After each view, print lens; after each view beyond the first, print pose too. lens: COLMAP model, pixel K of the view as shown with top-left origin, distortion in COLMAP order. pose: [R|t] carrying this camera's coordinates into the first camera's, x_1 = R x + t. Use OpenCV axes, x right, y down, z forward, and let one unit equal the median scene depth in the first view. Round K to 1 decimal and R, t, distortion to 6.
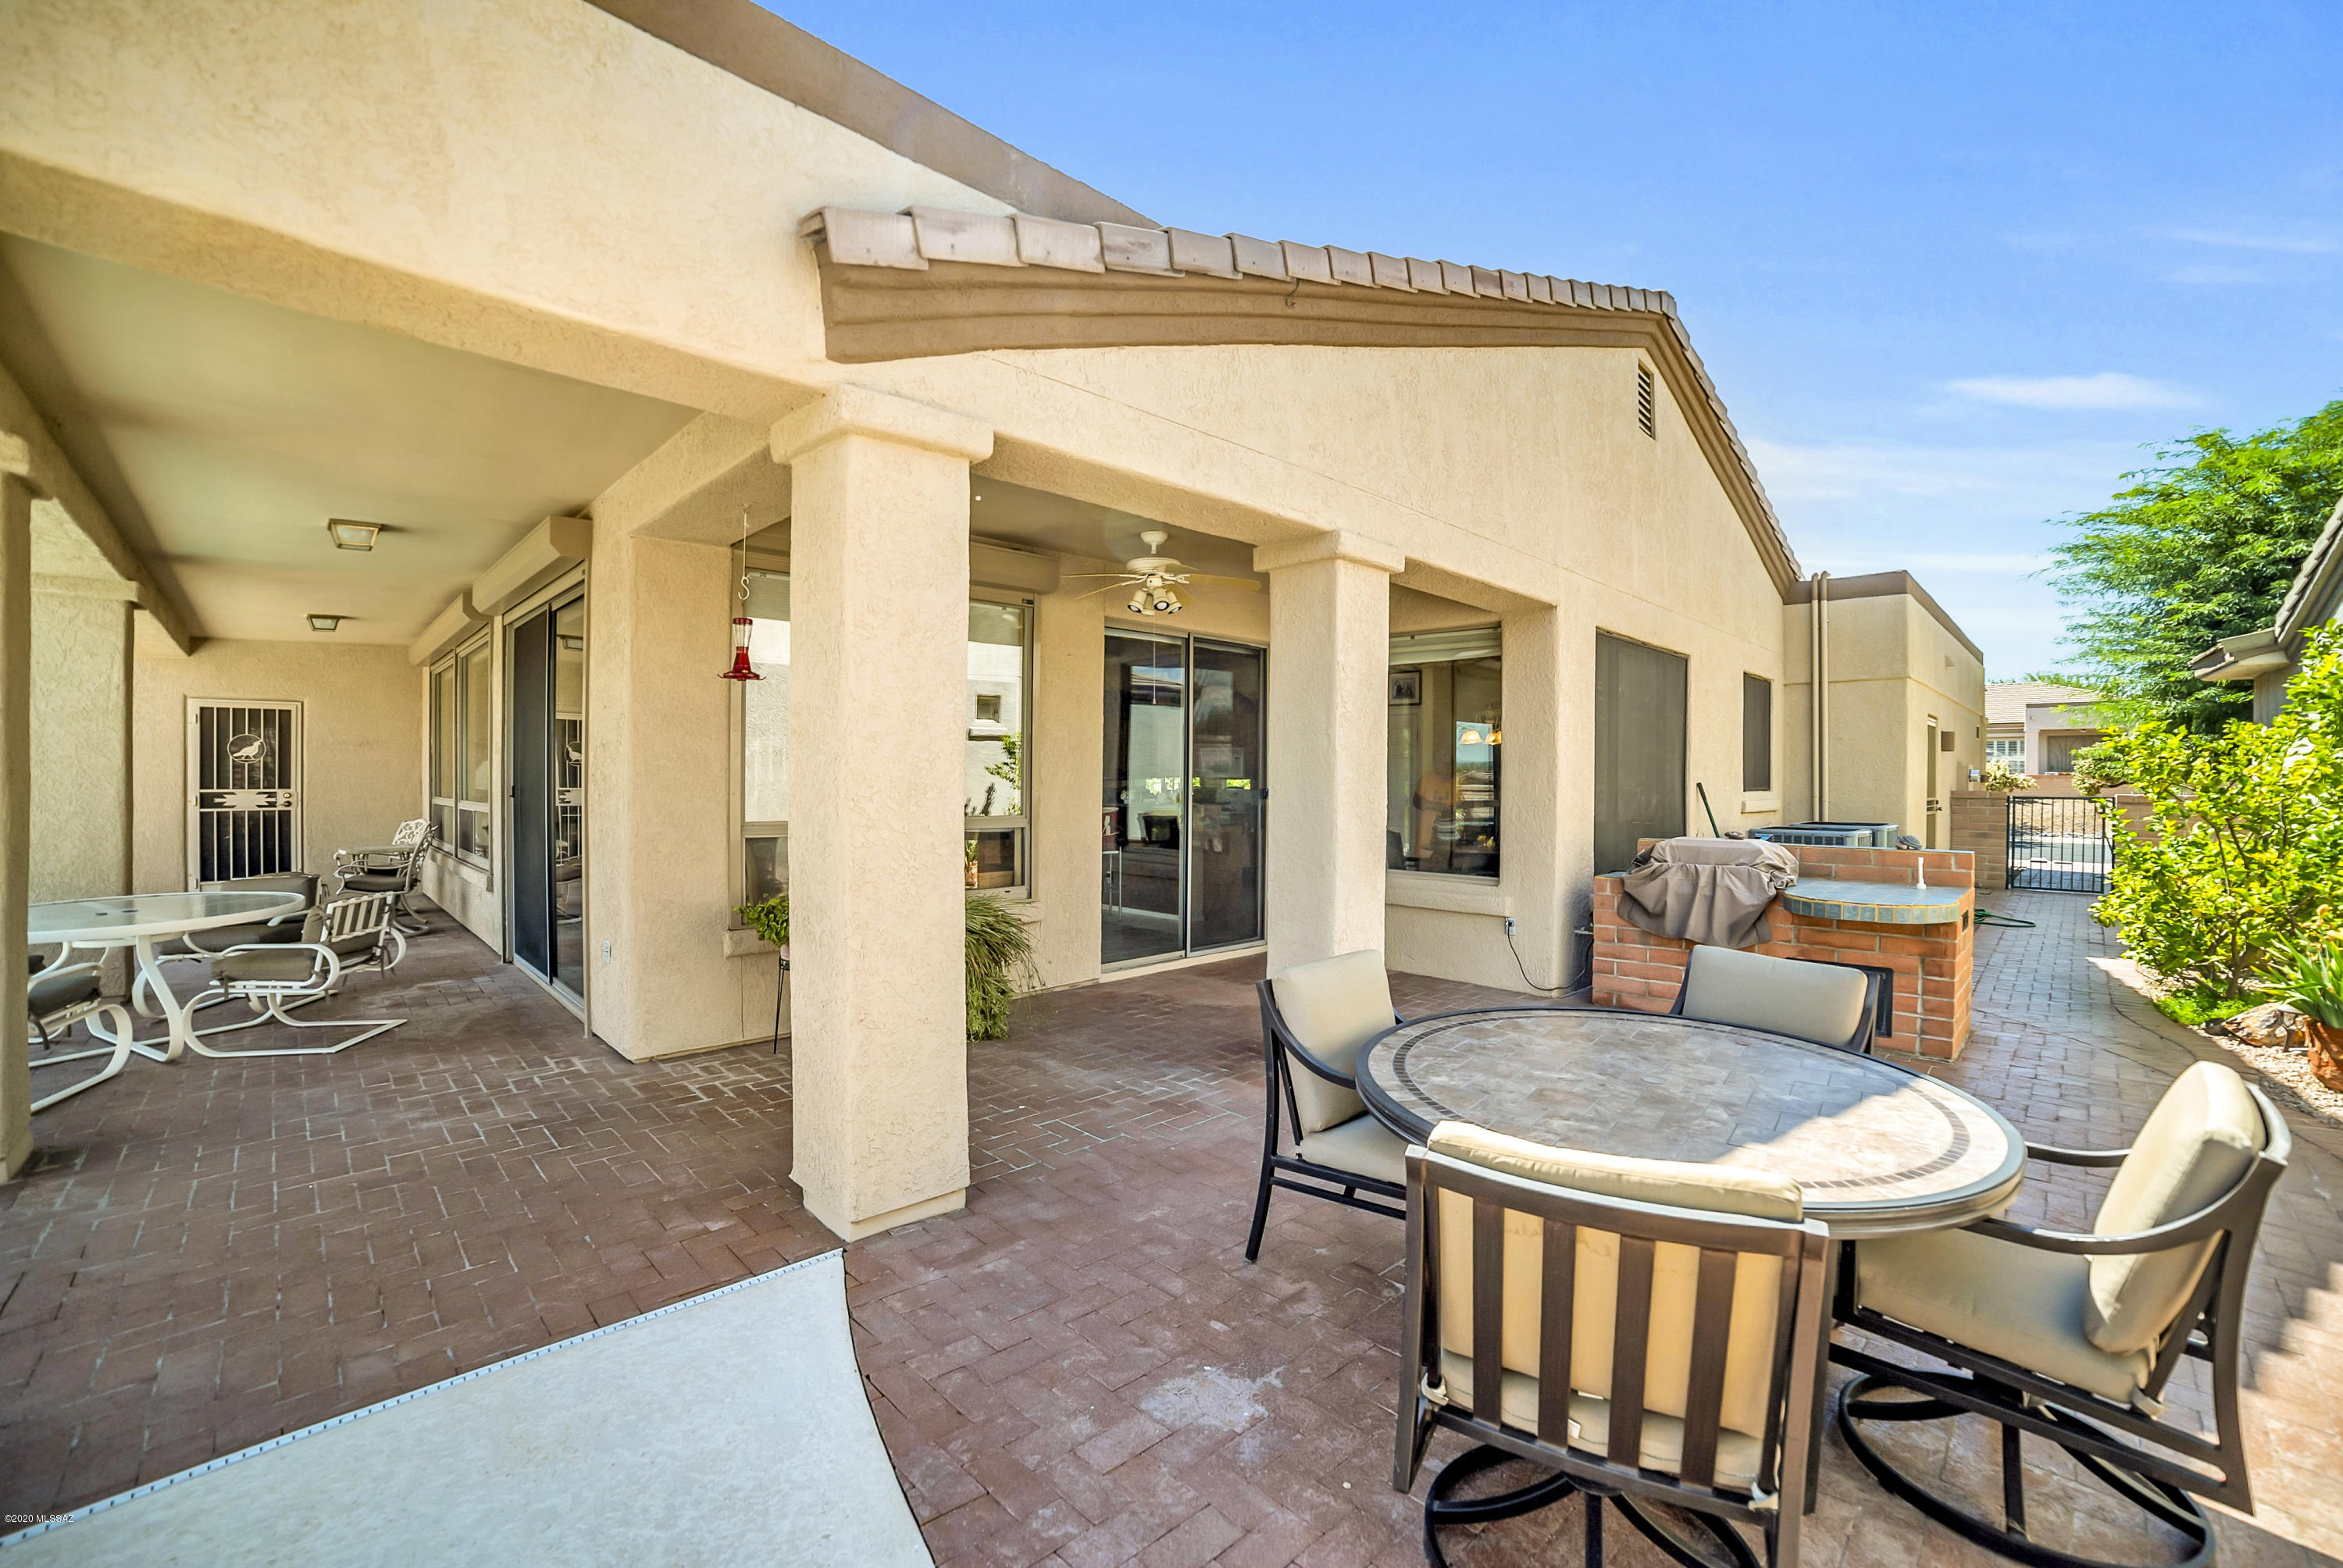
lens RADIAL K [[999.2, 0, 1200.8], [0, 999.2, 777.5], [0, 0, 1]] dist [-0.112359, 0.040901]
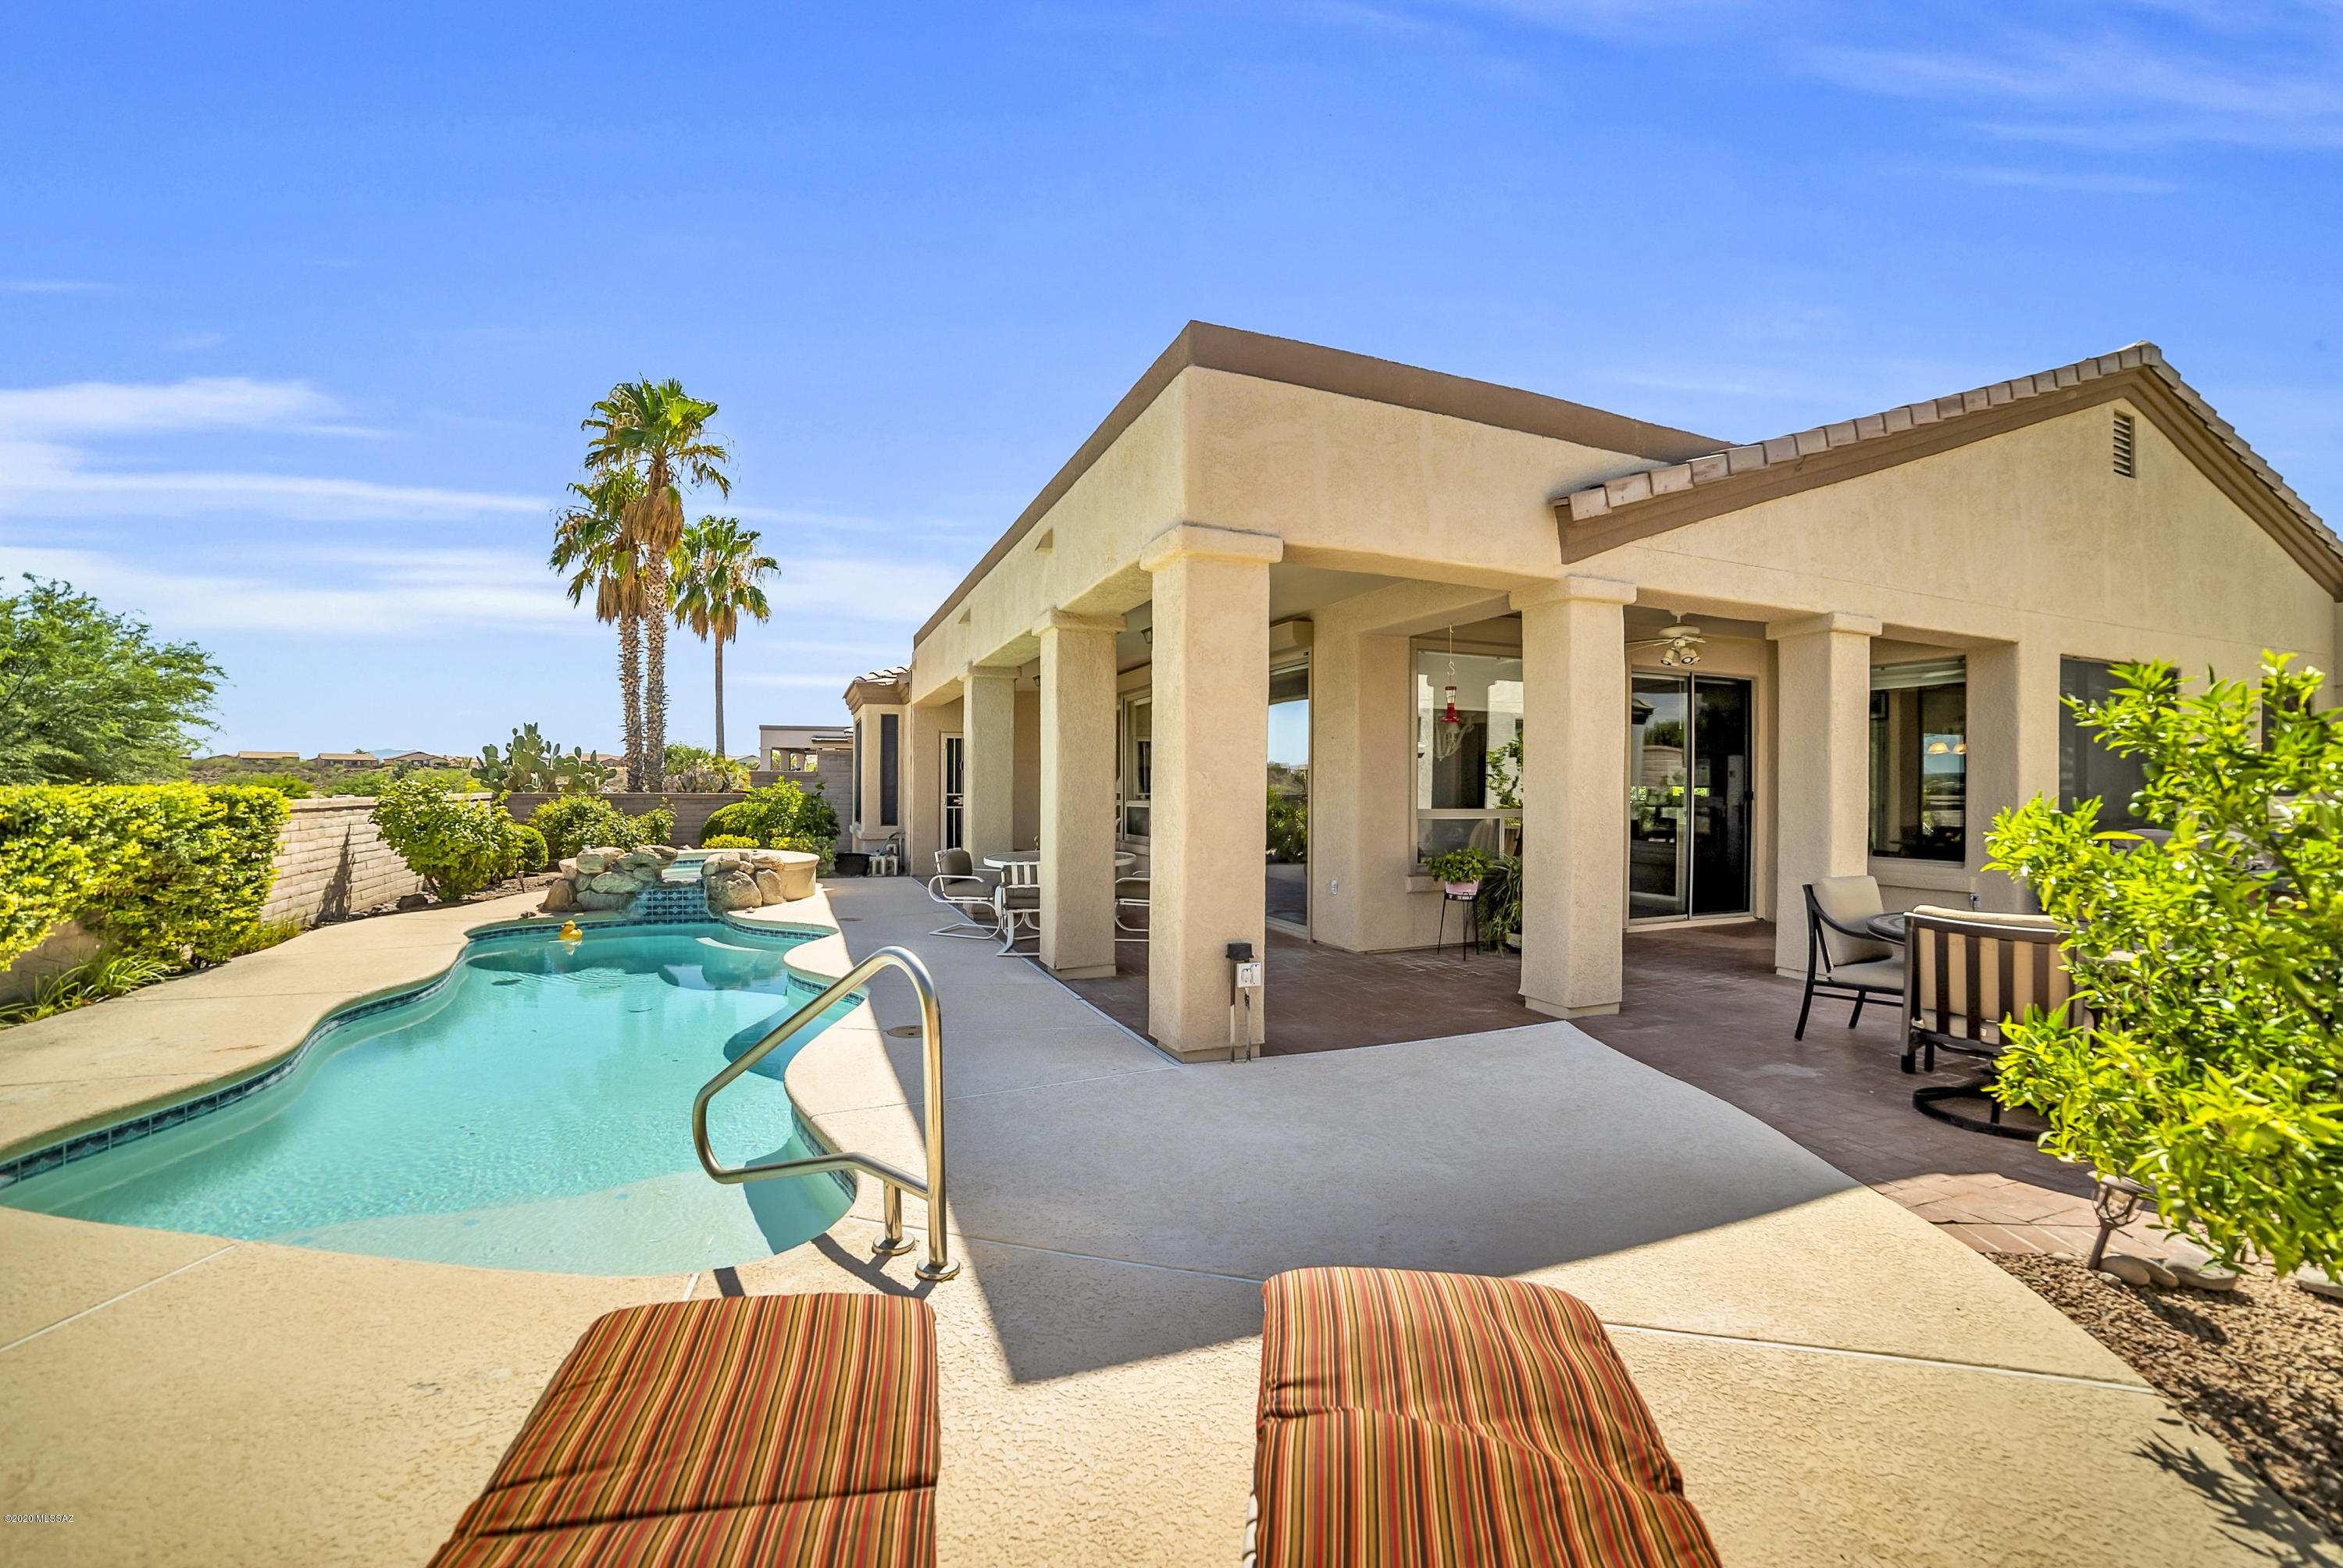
lens RADIAL K [[1012.5, 0, 1176.1], [0, 1012.5, 789.1], [0, 0, 1]] dist [-0.114231, 0.044632]
pose [[0.917645, -0.000373, -0.397401, -0.149709], [-0.000695, 0.999997, -0.002544, 0.015045], [0.397400, 0.002611, 0.917642, -0.570747]]
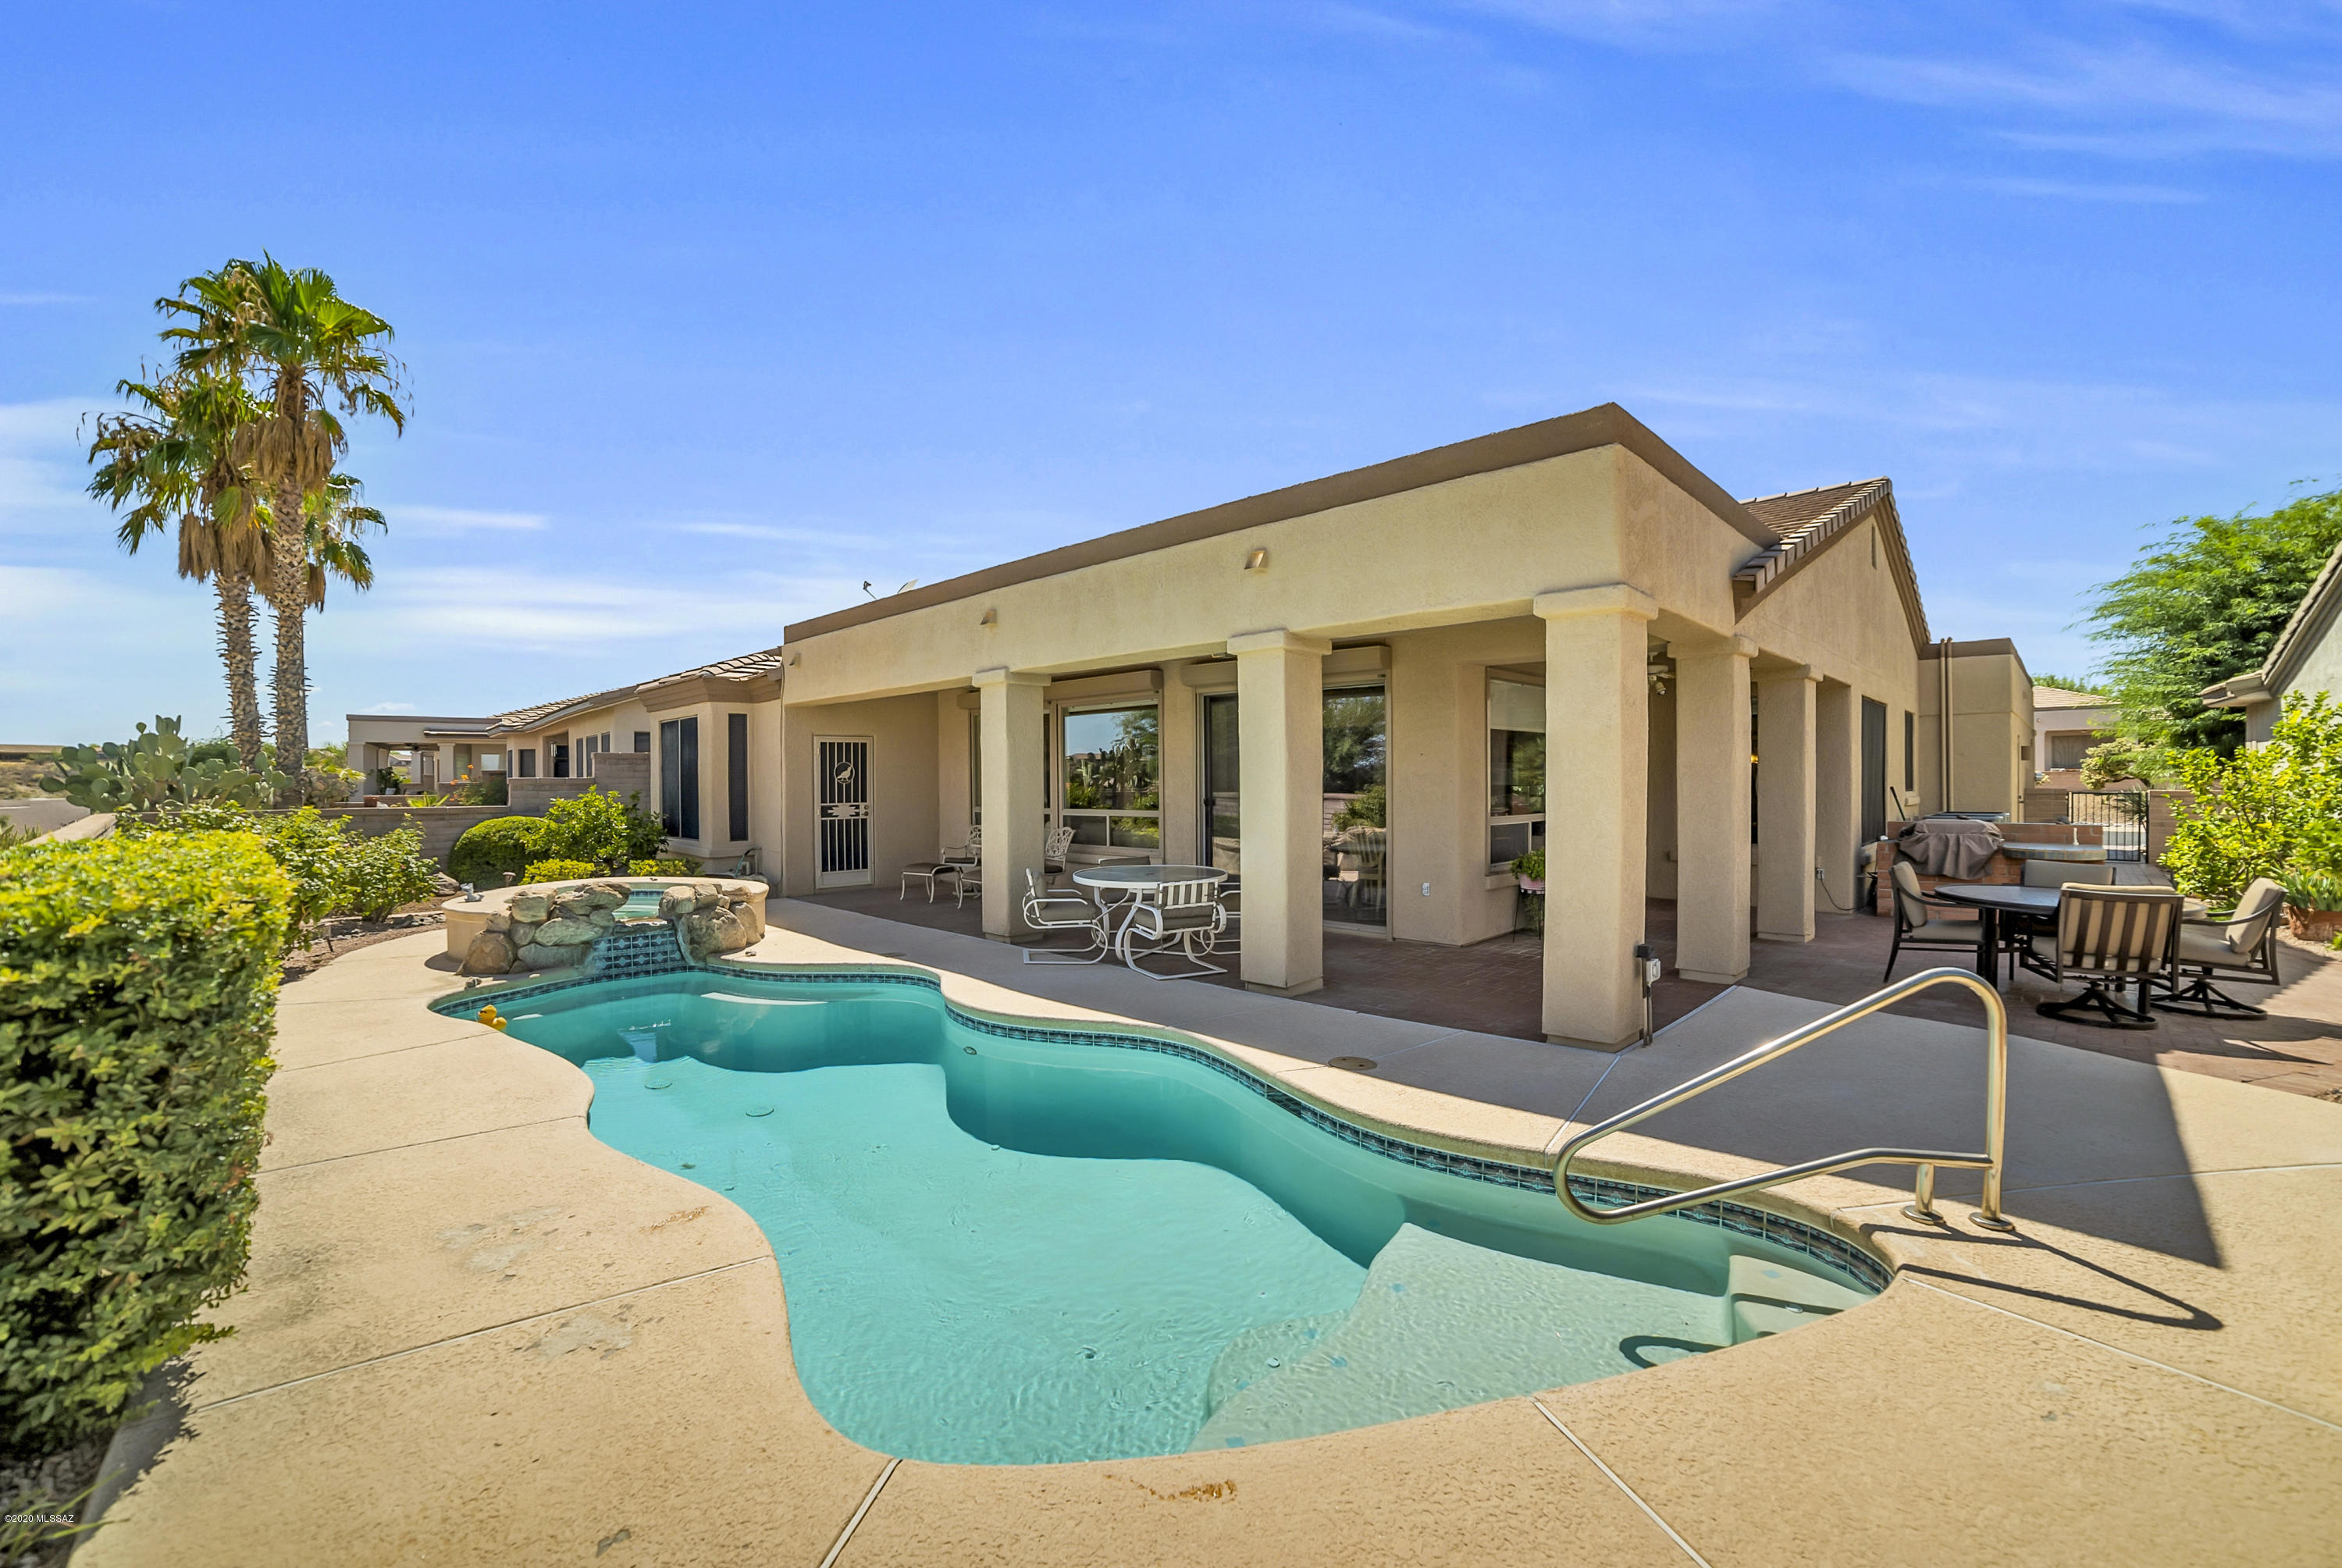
lens RADIAL K [[998.8, 0, 1200.3], [0, 998.8, 777.5], [0, 0, 1]] dist [-0.112359, 0.040901]
pose [[0.999870, -0.011069, 0.011765, -0.880902], [0.011098, 0.999935, -0.002443, -0.025337], [-0.011738, 0.002573, 0.999928, -0.723176]]
